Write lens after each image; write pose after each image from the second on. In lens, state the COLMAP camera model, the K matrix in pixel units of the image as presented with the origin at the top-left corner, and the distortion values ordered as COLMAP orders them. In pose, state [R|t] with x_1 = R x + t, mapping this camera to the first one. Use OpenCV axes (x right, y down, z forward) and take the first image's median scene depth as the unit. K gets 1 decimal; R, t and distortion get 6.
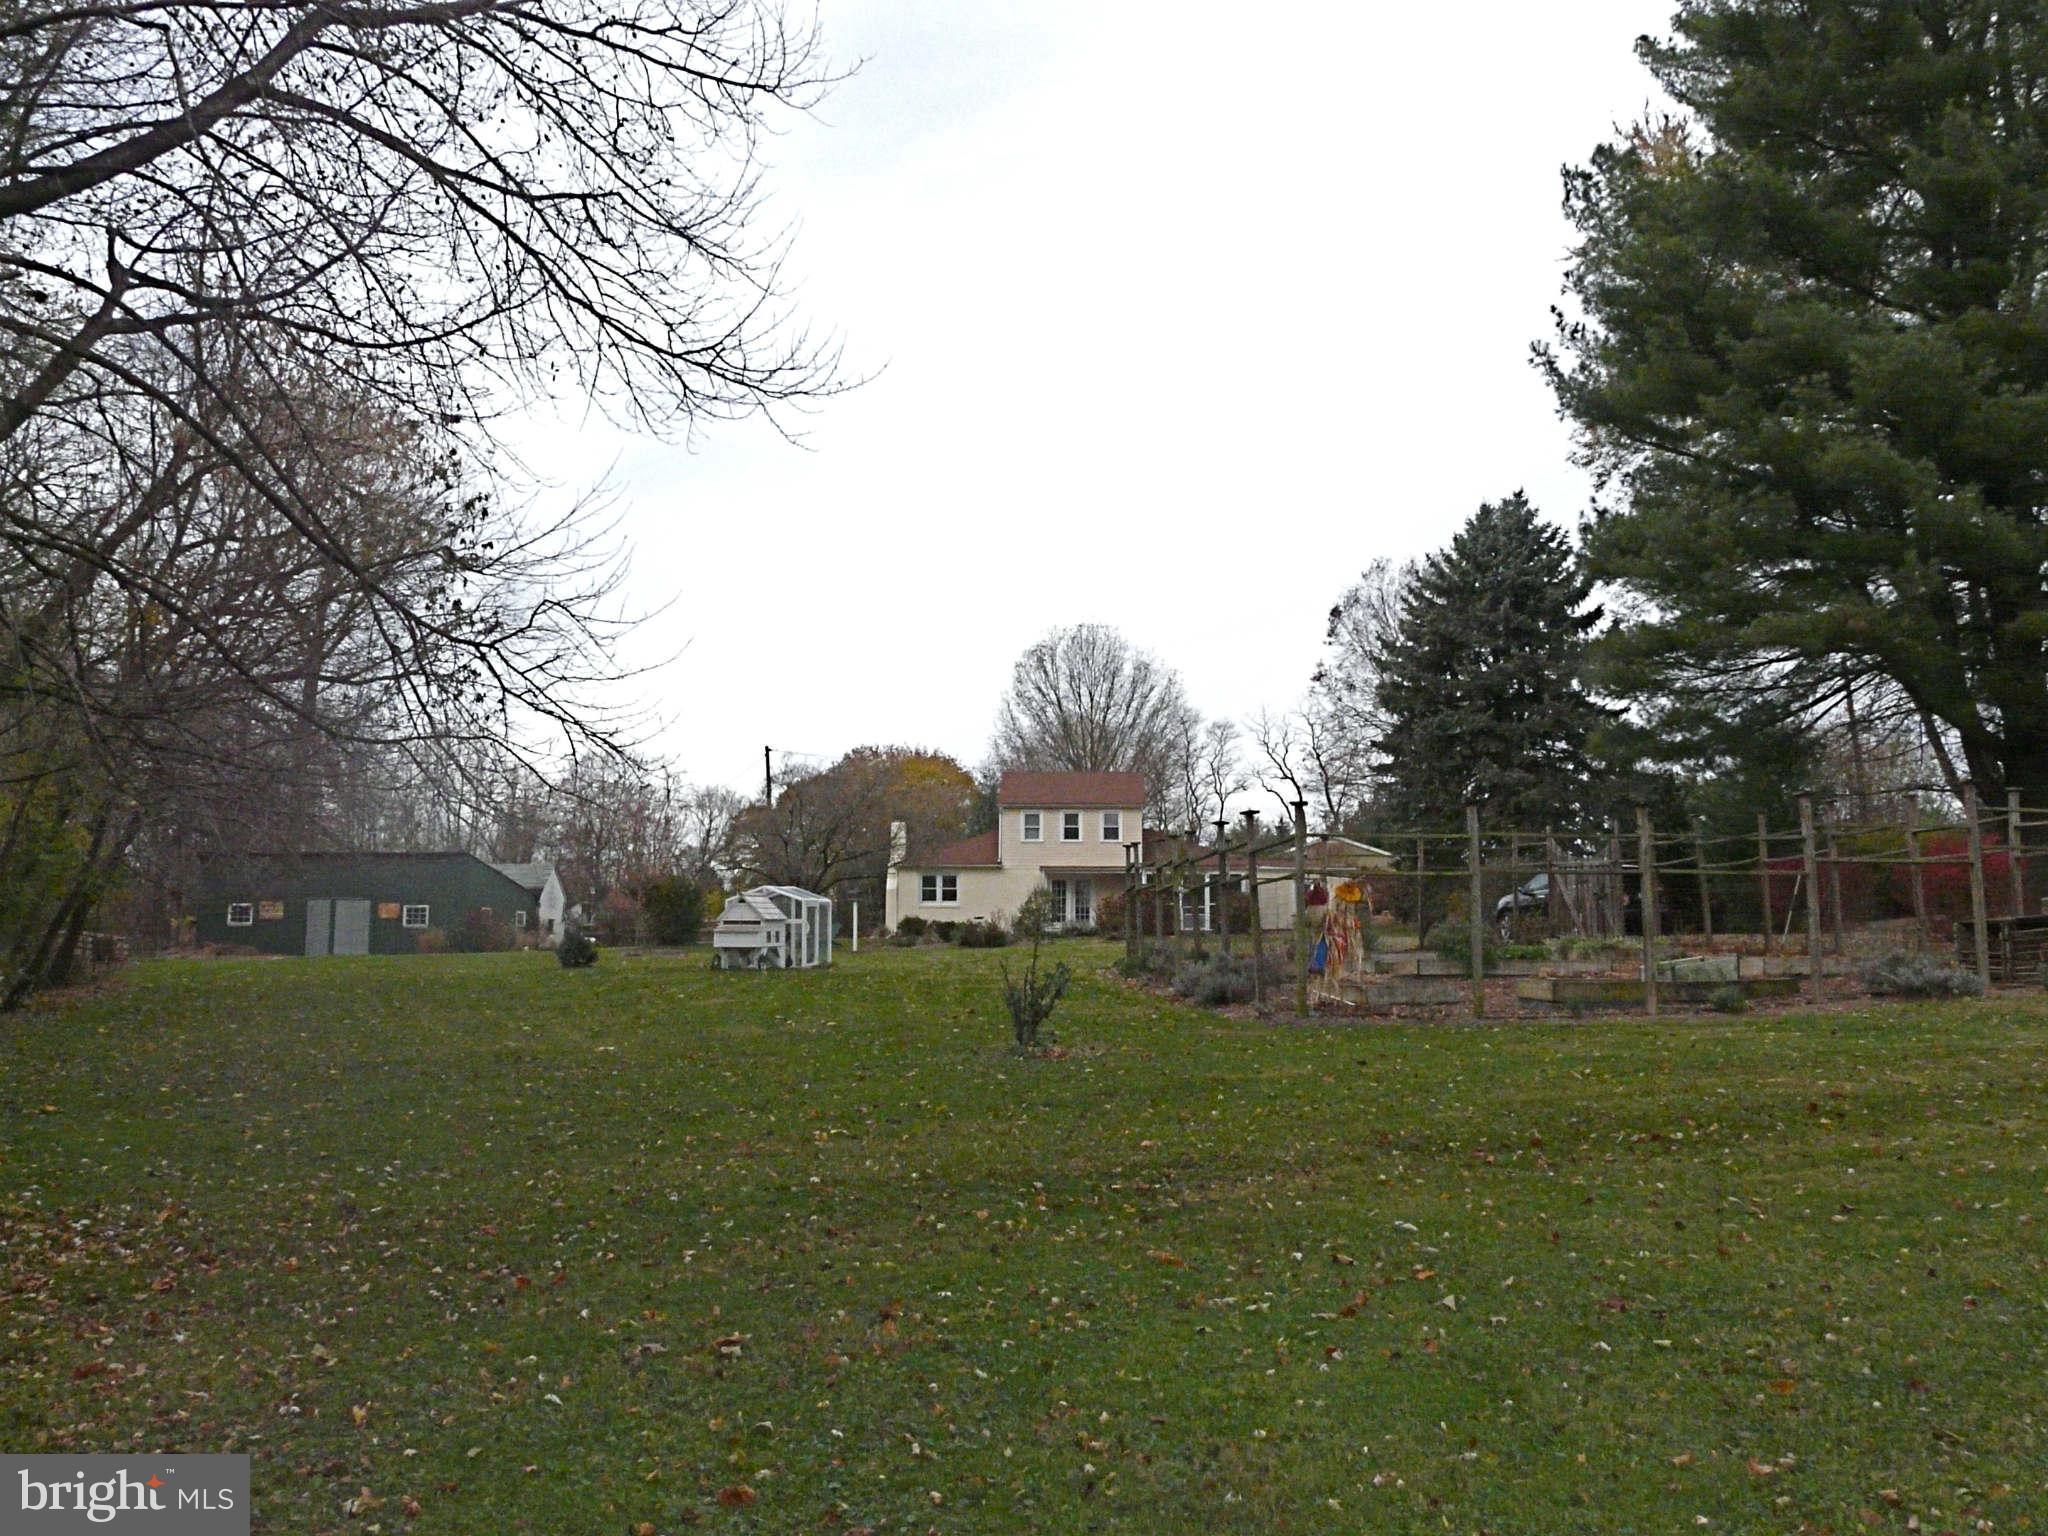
lens RADIAL K [[2019.0, 0, 1024.0], [0, 2019.0, 768.0], [0, 0, 1]] dist [-0.003325, 0.000540]
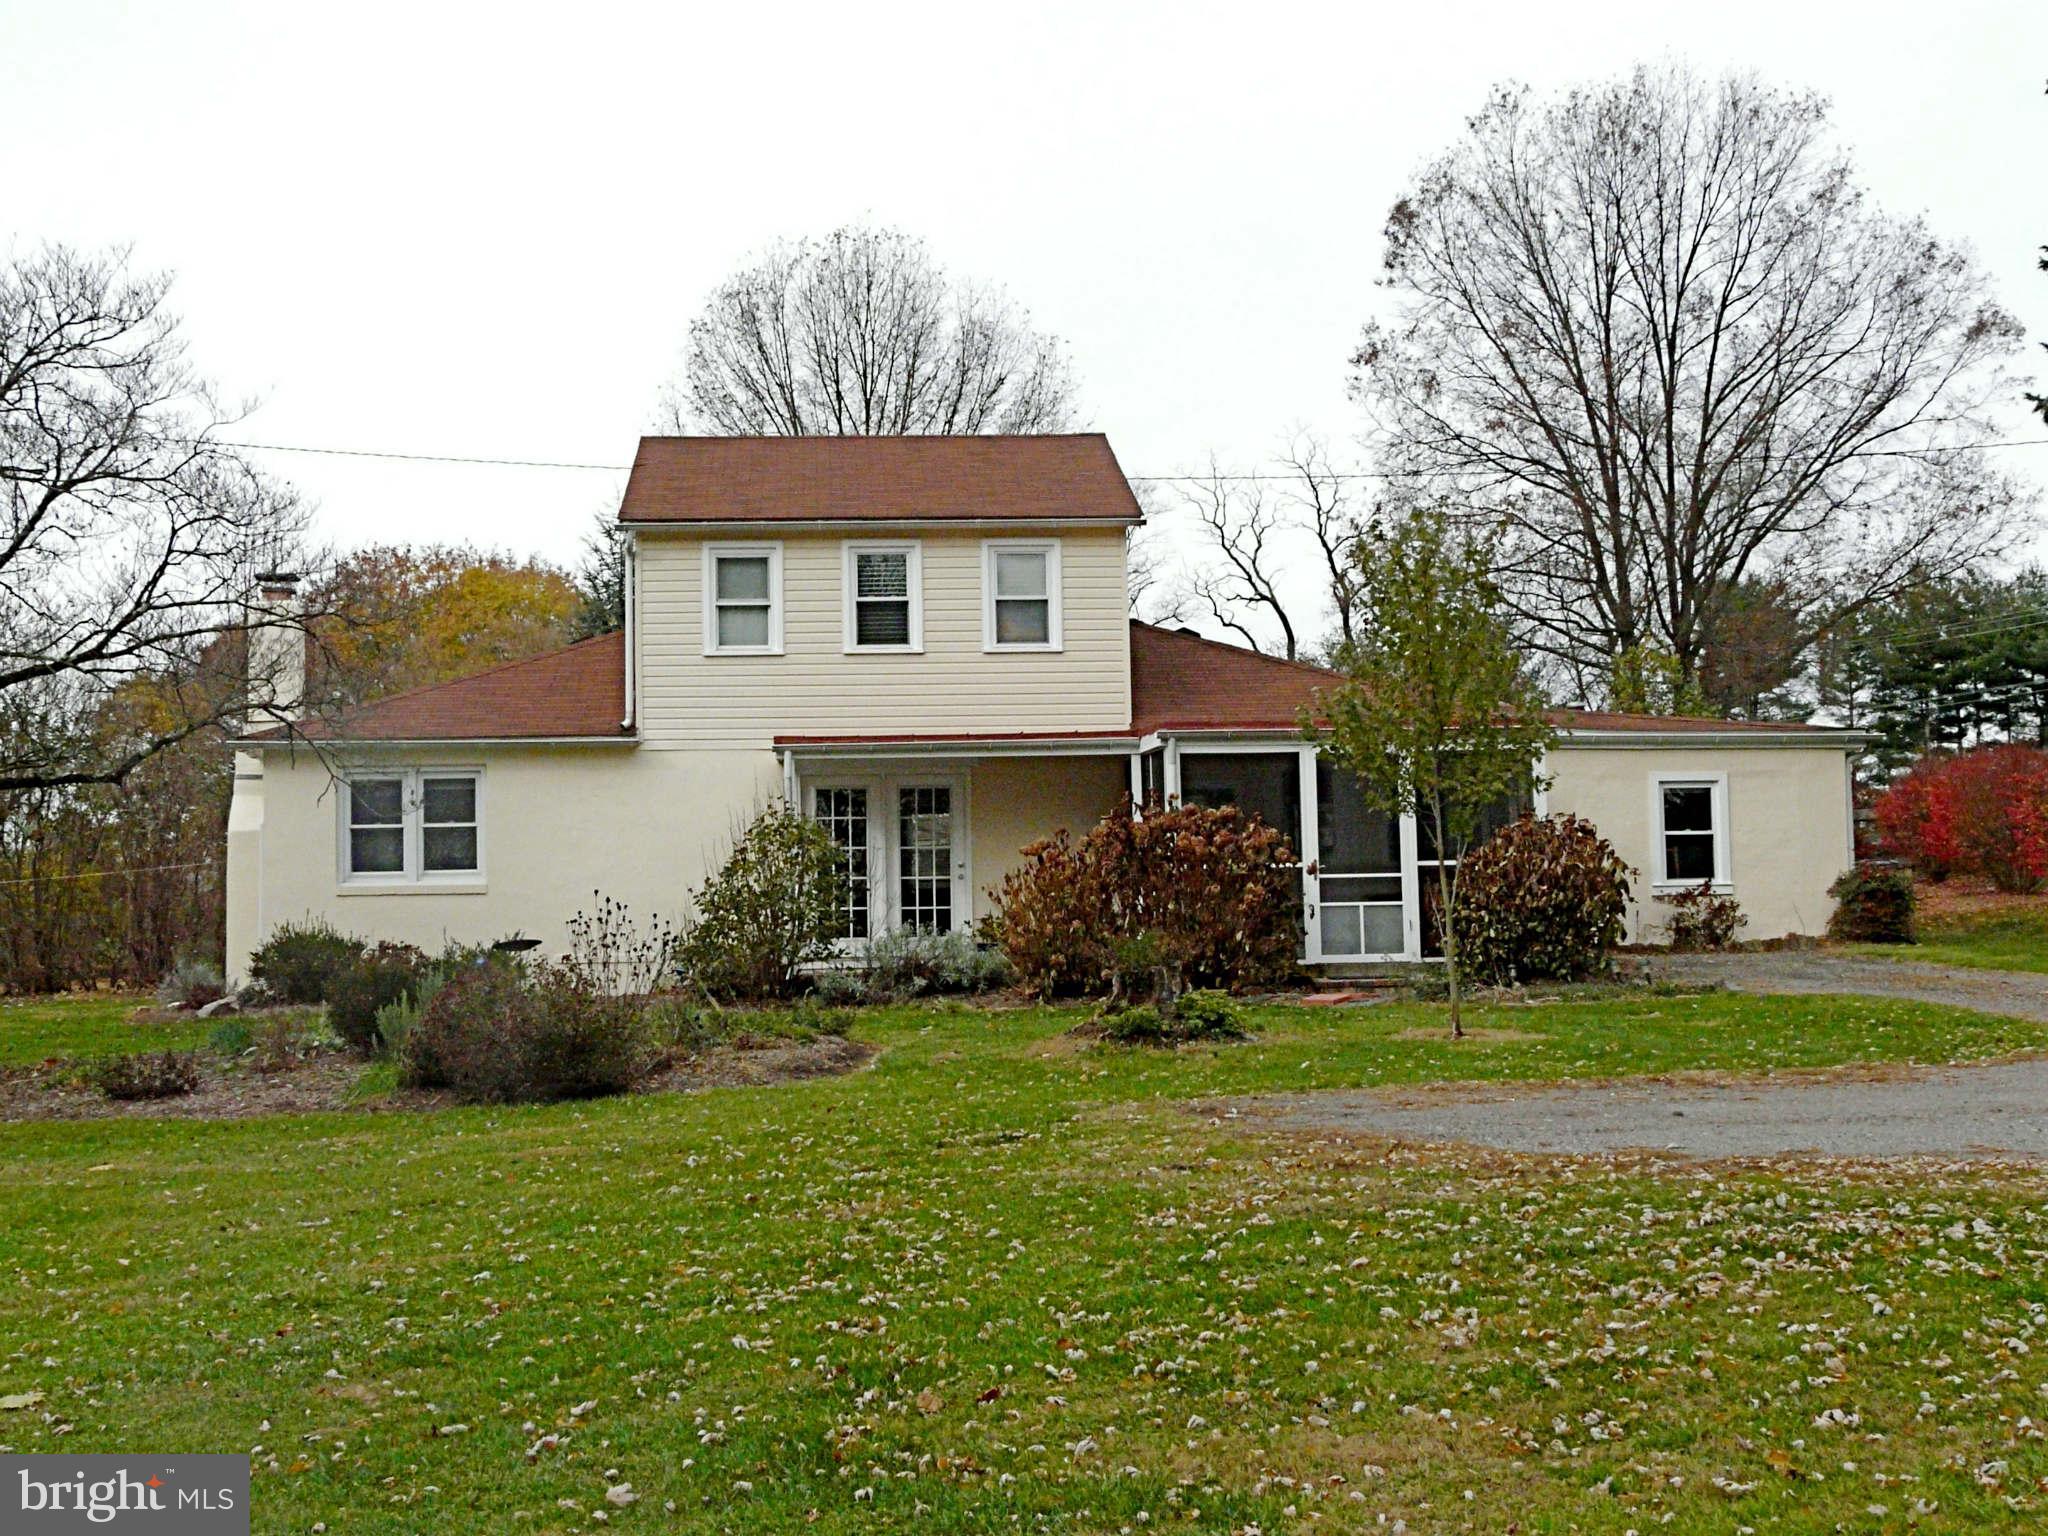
lens RADIAL K [[2703.8, 0, 1024.0], [0, 2703.8, 768.0], [0, 0, 1]] dist [-0.005124, 0.046323]
pose [[0.993550, -0.014309, 0.112486, 0.000163], [0.010701, 0.999411, 0.032614, 0.026926], [-0.112887, -0.031200, 0.993118, 0.412091]]
